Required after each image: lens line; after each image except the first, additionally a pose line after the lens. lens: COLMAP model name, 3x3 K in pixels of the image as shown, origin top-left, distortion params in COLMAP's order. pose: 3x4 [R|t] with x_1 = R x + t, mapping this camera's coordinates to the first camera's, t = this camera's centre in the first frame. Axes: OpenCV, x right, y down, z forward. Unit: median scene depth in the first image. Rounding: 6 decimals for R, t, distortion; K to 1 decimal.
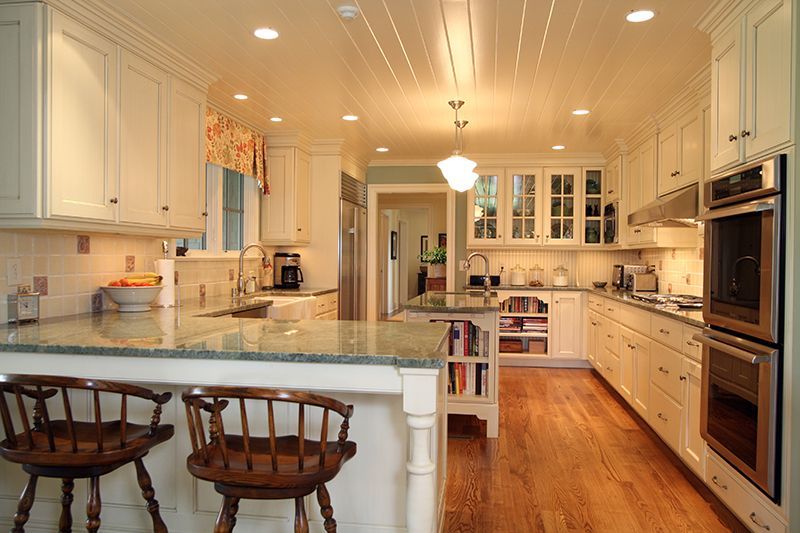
lens RADIAL K [[565.2, 0, 406.0], [0, 565.2, 262.9], [0, 0, 1]] dist [-0.027249, -0.000047]
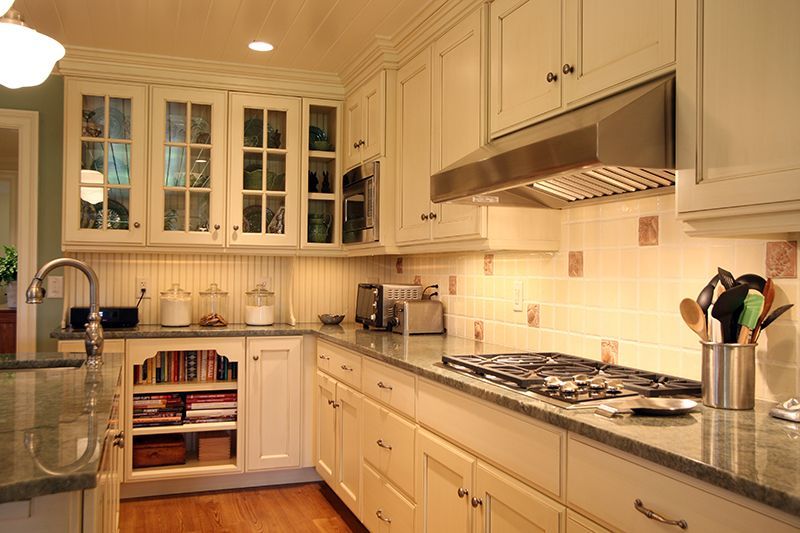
lens RADIAL K [[723.0, 0, 406.8], [0, 723.0, 266.1], [0, 0, 1]] dist [-0.023142, -0.006033]
pose [[0.877021, 0.003163, 0.480442, 0.074856], [0.002655, 0.999931, -0.011430, -0.005324], [-0.480445, 0.011300, 0.876952, 0.361822]]
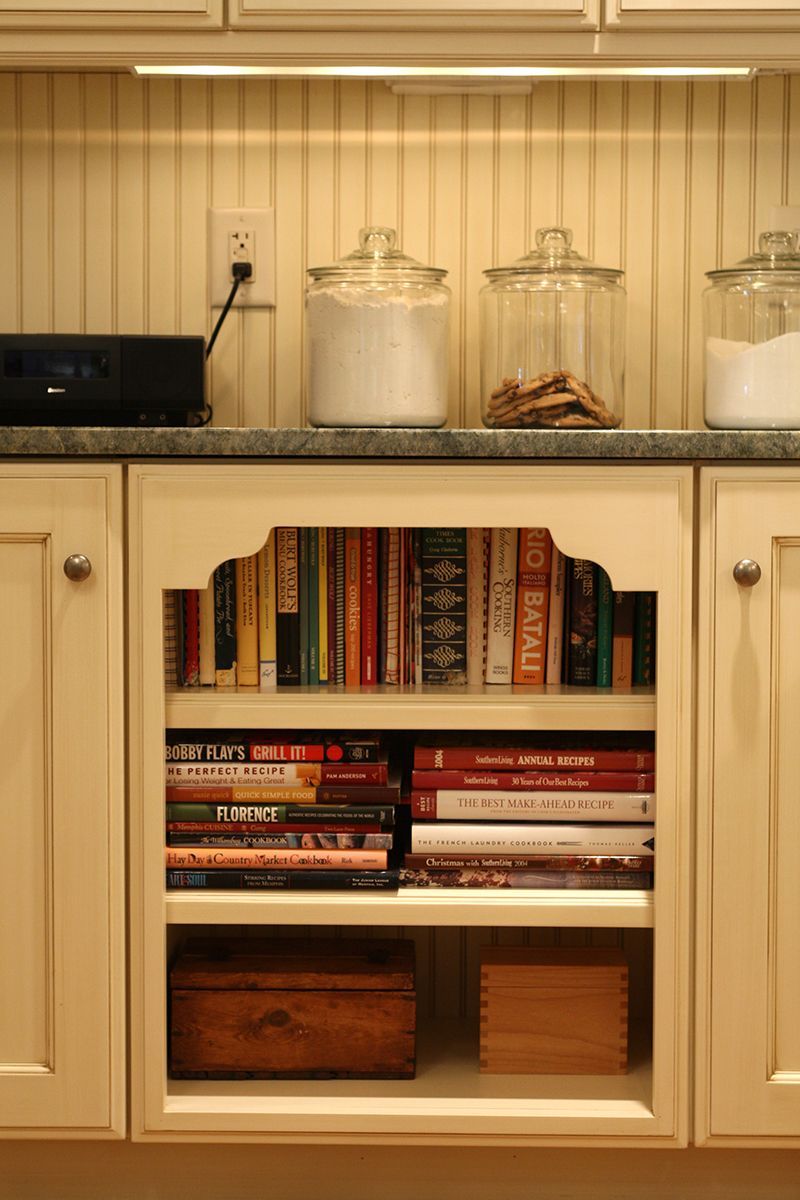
lens RADIAL K [[2439.0, 0, 403.2], [0, 2439.0, 595.7], [0, 0, 1]] dist [0.044687, 0.000000]
pose [[0.991234, -0.015673, 0.131188, 0.149638], [0.007355, 0.997945, 0.063651, 0.044108], [-0.131917, -0.062128, 0.989312, 0.574713]]
